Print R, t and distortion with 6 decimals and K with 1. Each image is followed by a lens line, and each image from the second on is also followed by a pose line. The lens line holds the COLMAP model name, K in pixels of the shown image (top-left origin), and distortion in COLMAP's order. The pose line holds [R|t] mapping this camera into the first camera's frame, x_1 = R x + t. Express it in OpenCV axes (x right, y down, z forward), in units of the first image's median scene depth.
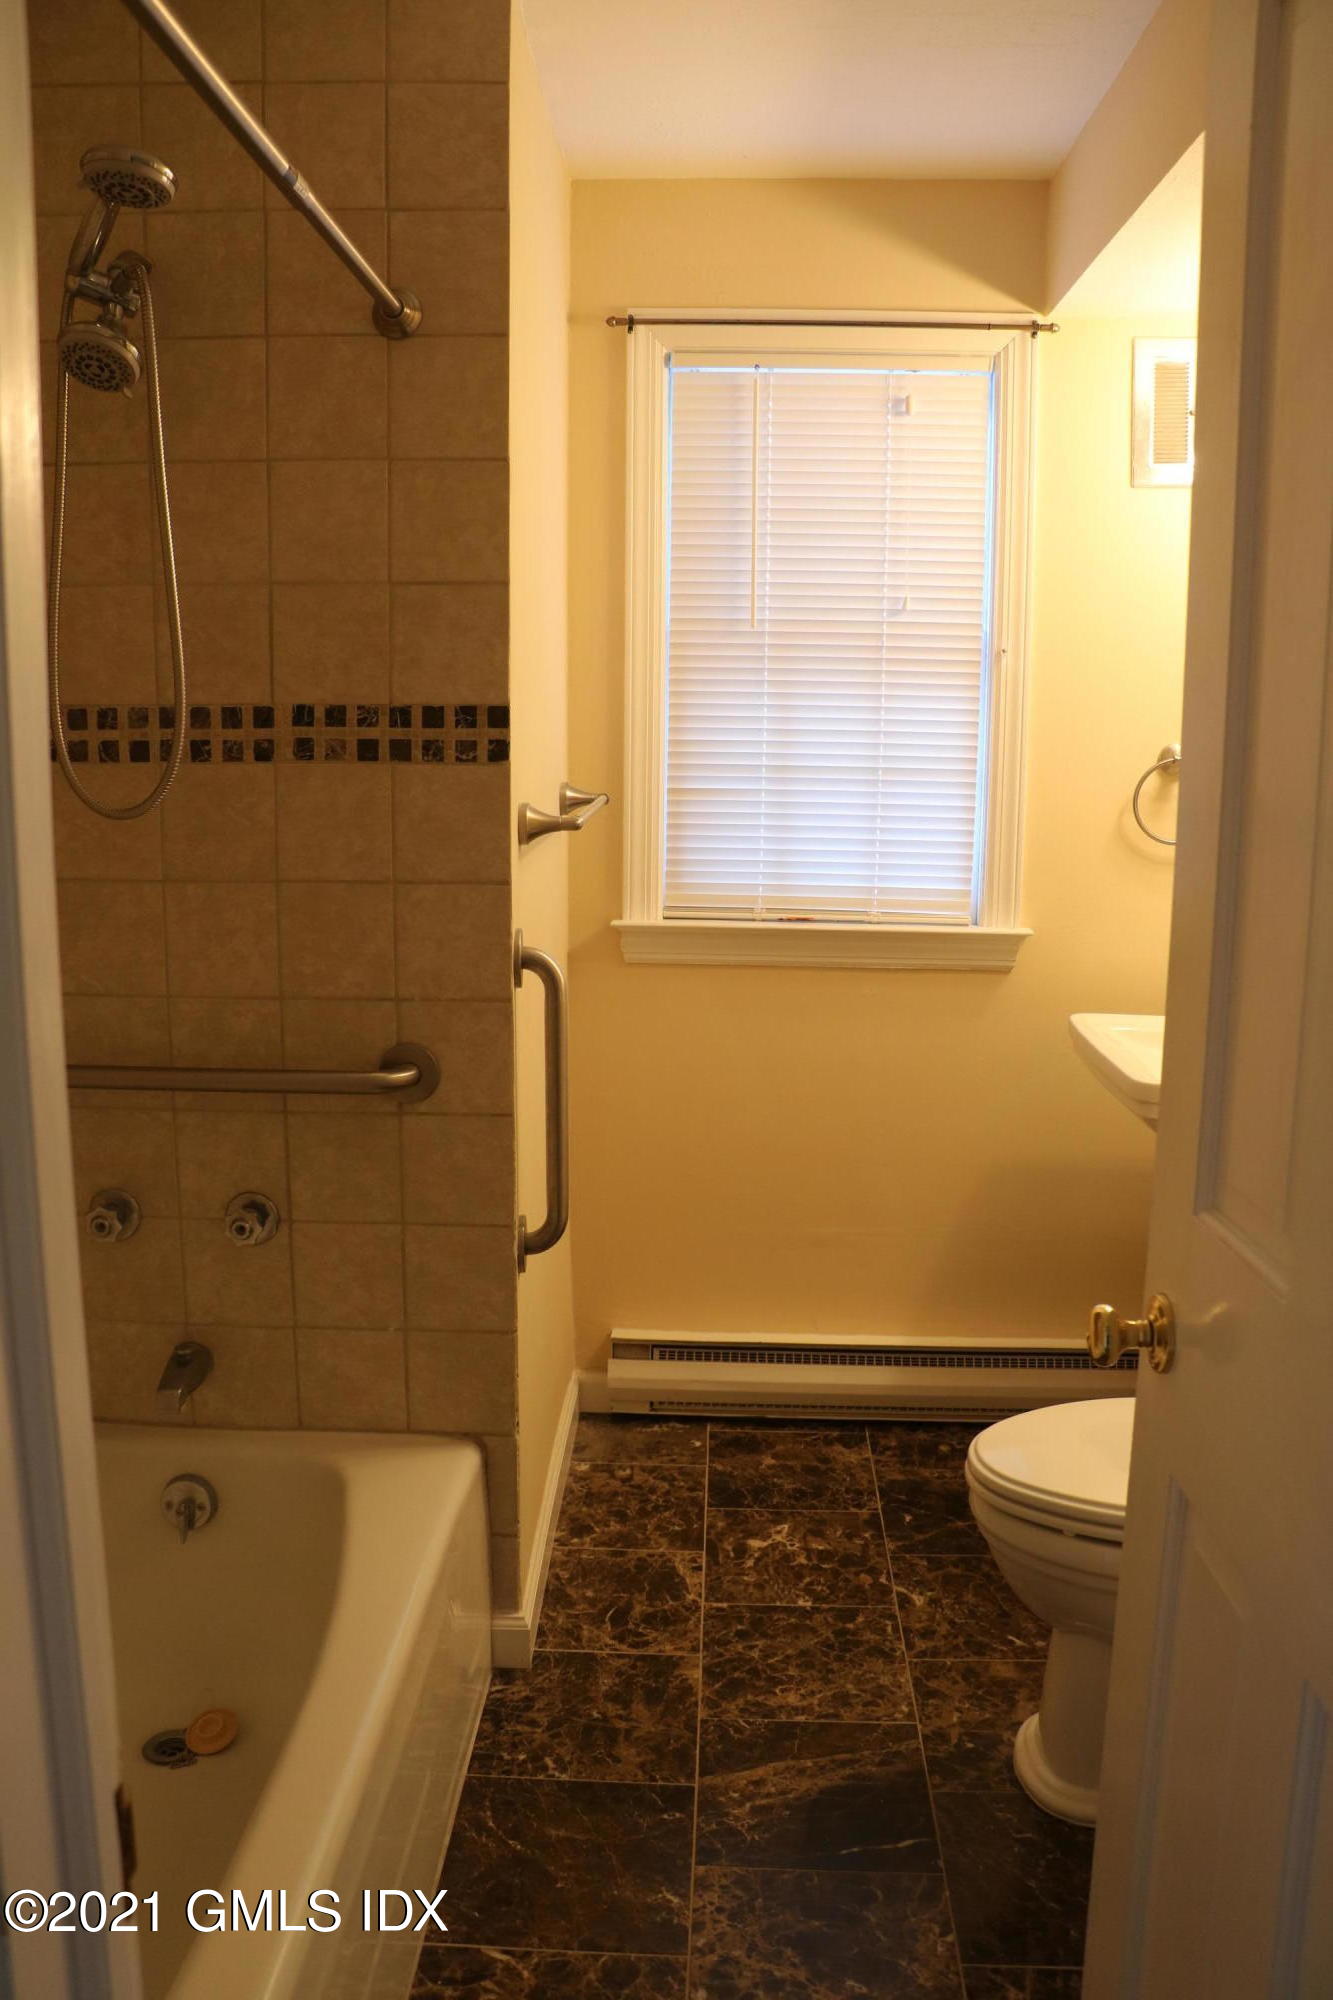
lens RADIAL K [[1630.2, 0, 659.5], [0, 1630.2, 992.2], [0, 0, 1]] dist [-0.162886, 0.102946]
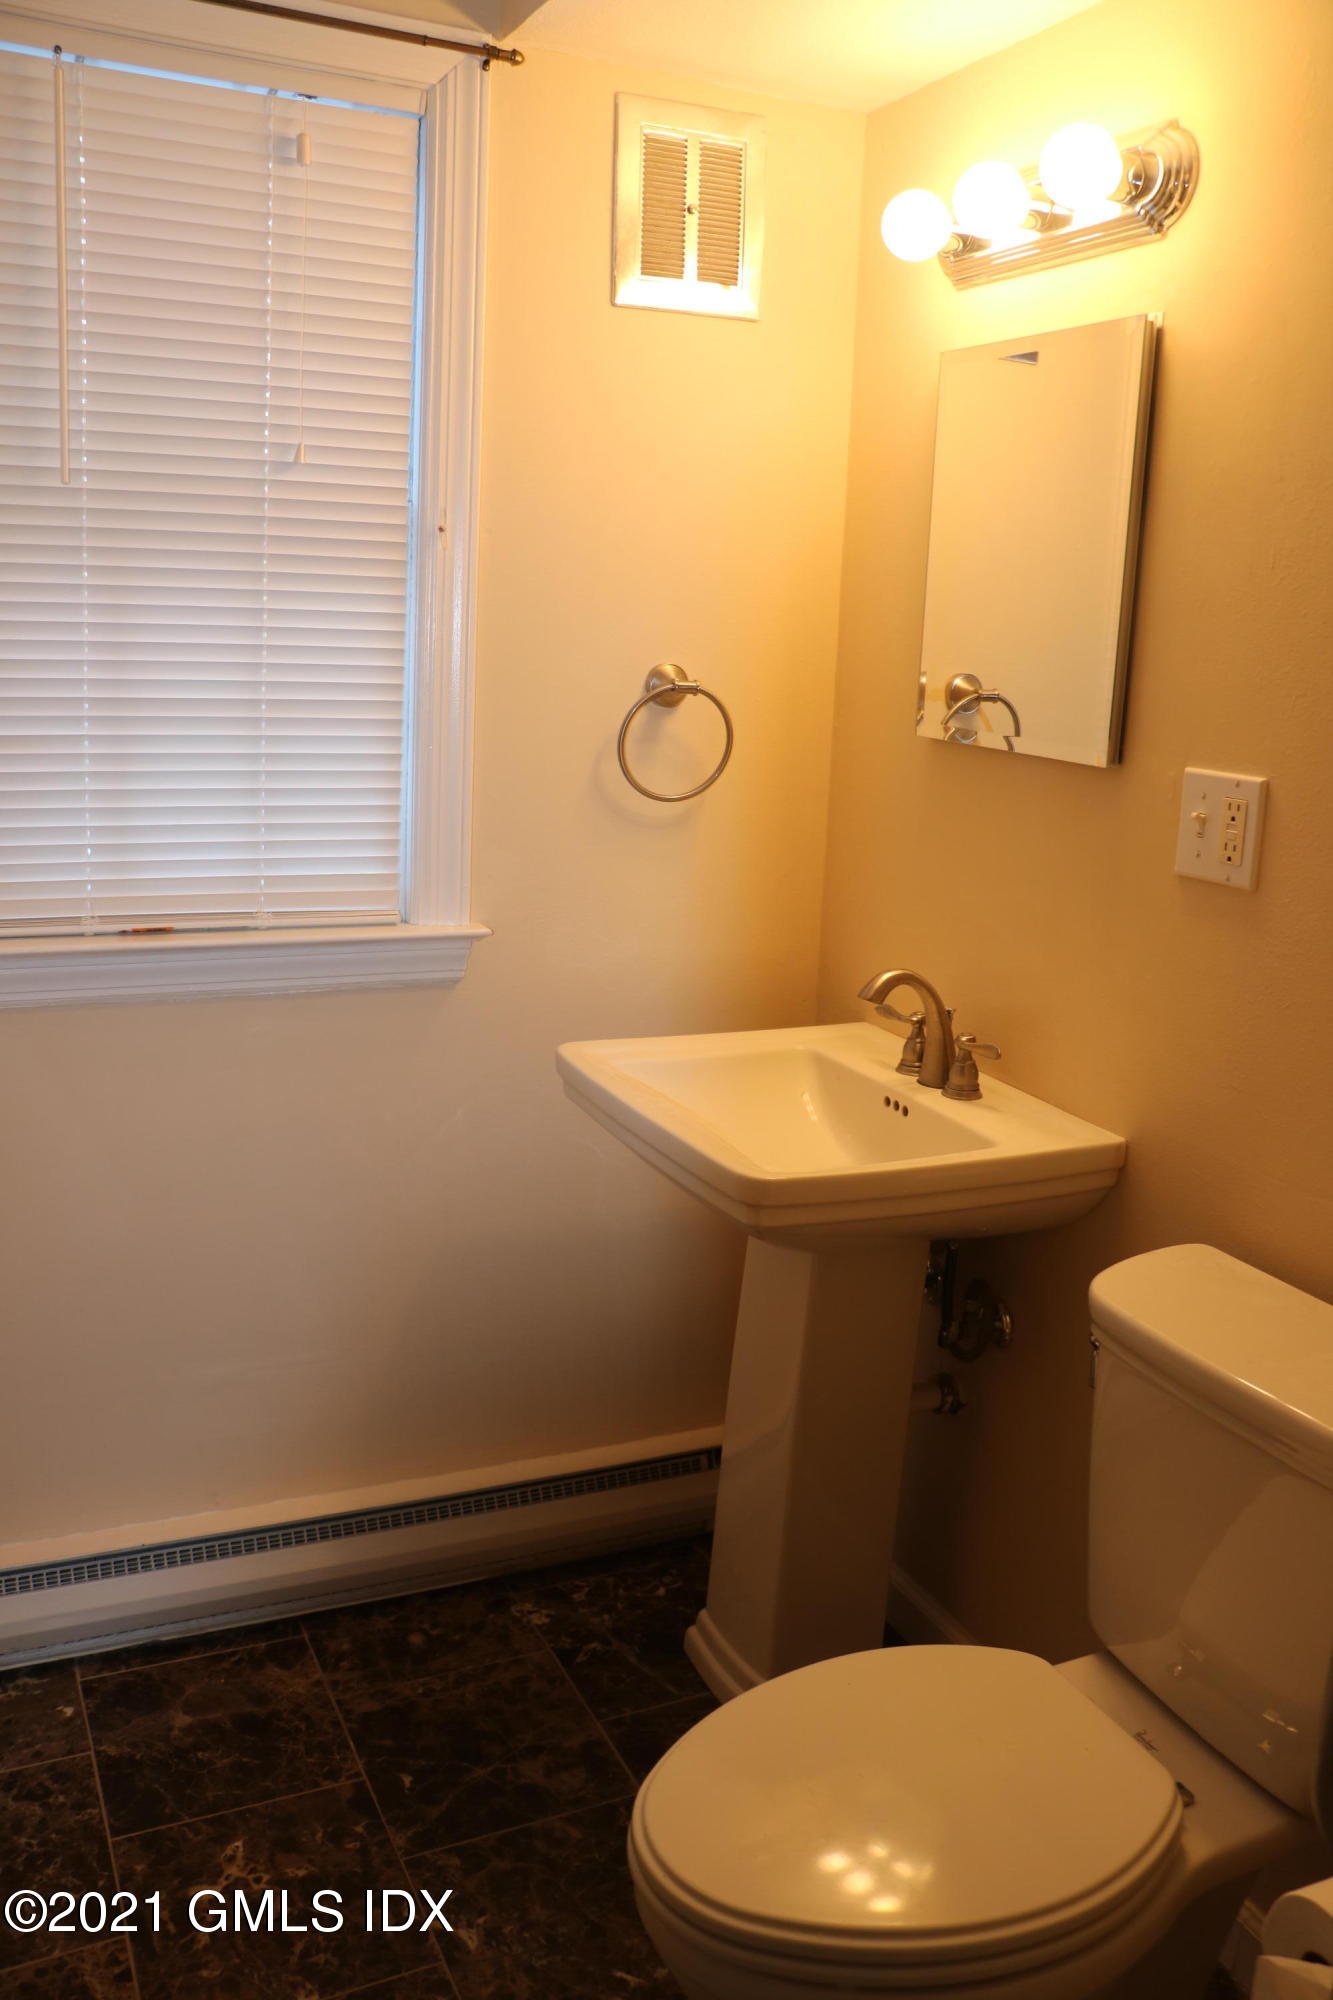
lens RADIAL K [[1630.2, 0, 680.6], [0, 1630.2, 1010.3], [0, 0, 1]] dist [-0.162886, 0.102946]
pose [[0.882690, -0.079624, 0.463162, -0.030237], [0.048886, 0.995753, 0.078017, -0.054530], [-0.467406, -0.046223, 0.882833, 0.330313]]
